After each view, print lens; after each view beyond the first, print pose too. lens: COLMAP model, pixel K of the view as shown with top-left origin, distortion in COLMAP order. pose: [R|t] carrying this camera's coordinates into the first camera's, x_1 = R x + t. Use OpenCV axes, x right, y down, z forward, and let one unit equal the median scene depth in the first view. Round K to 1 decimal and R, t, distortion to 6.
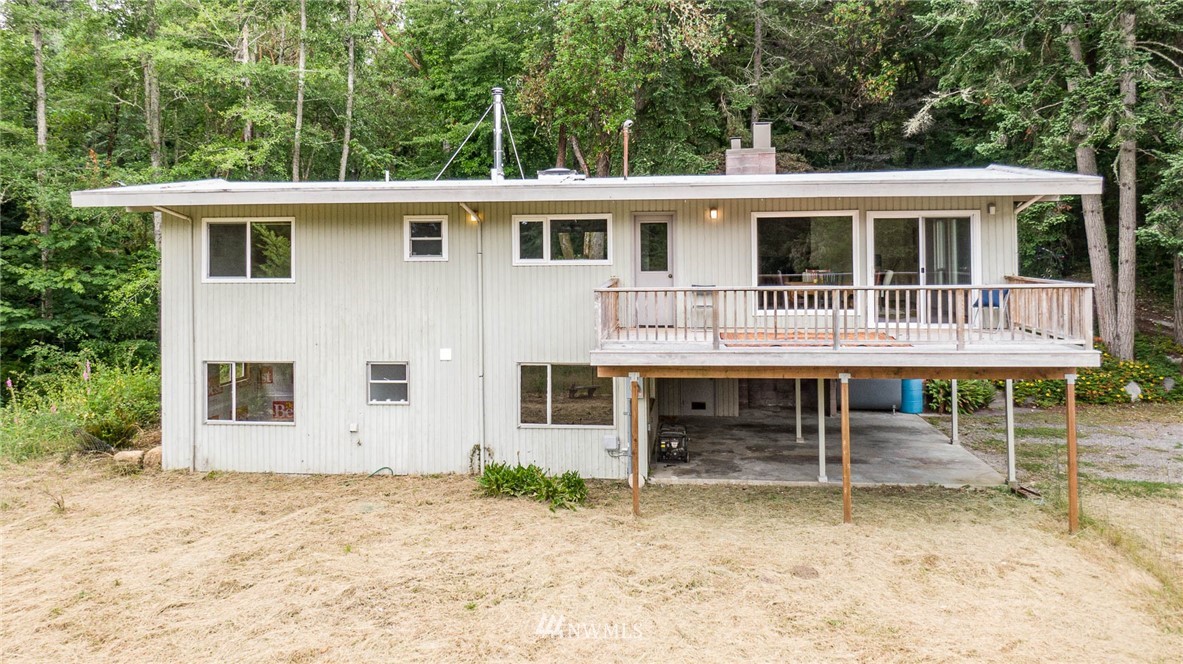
lens RADIAL K [[855.9, 0, 608.0], [0, 855.9, 247.3], [0, 0, 1]] dist [0.050715, -0.000901]
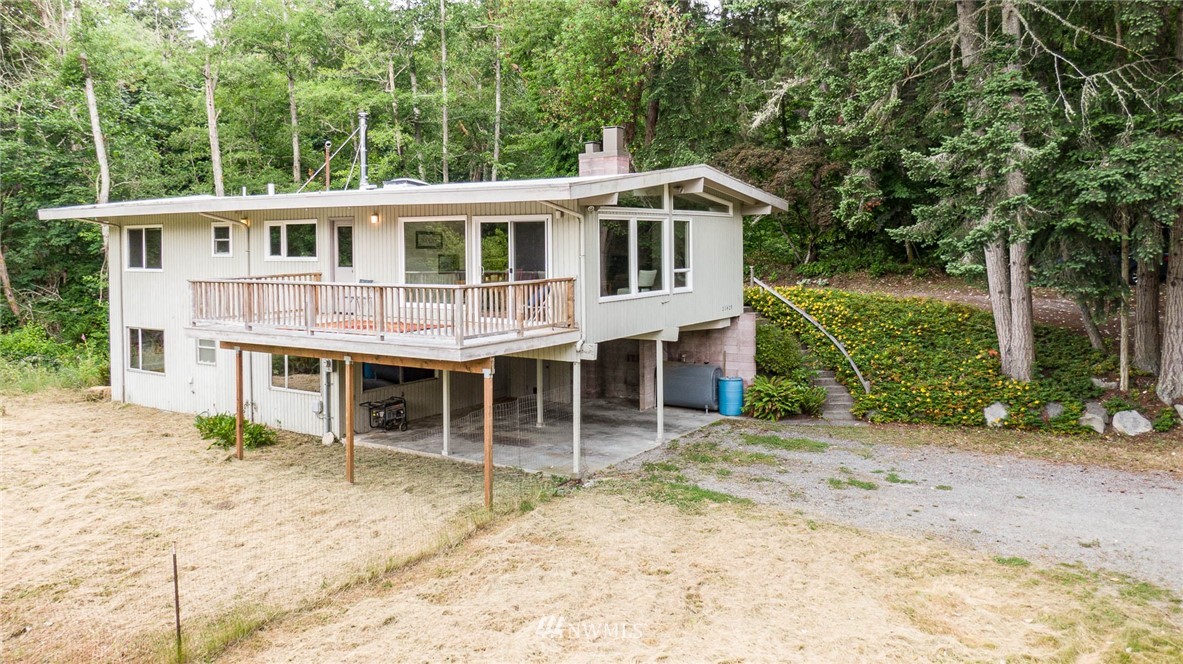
lens RADIAL K [[855.9, 0, 608.0], [0, 855.9, 247.3], [0, 0, 1]] dist [0.050715, -0.000901]
pose [[0.893995, 0.004996, -0.448050, 0.901988], [-0.000590, 0.999950, 0.009973, -0.011781], [0.448077, -0.008652, 0.893953, 0.086743]]
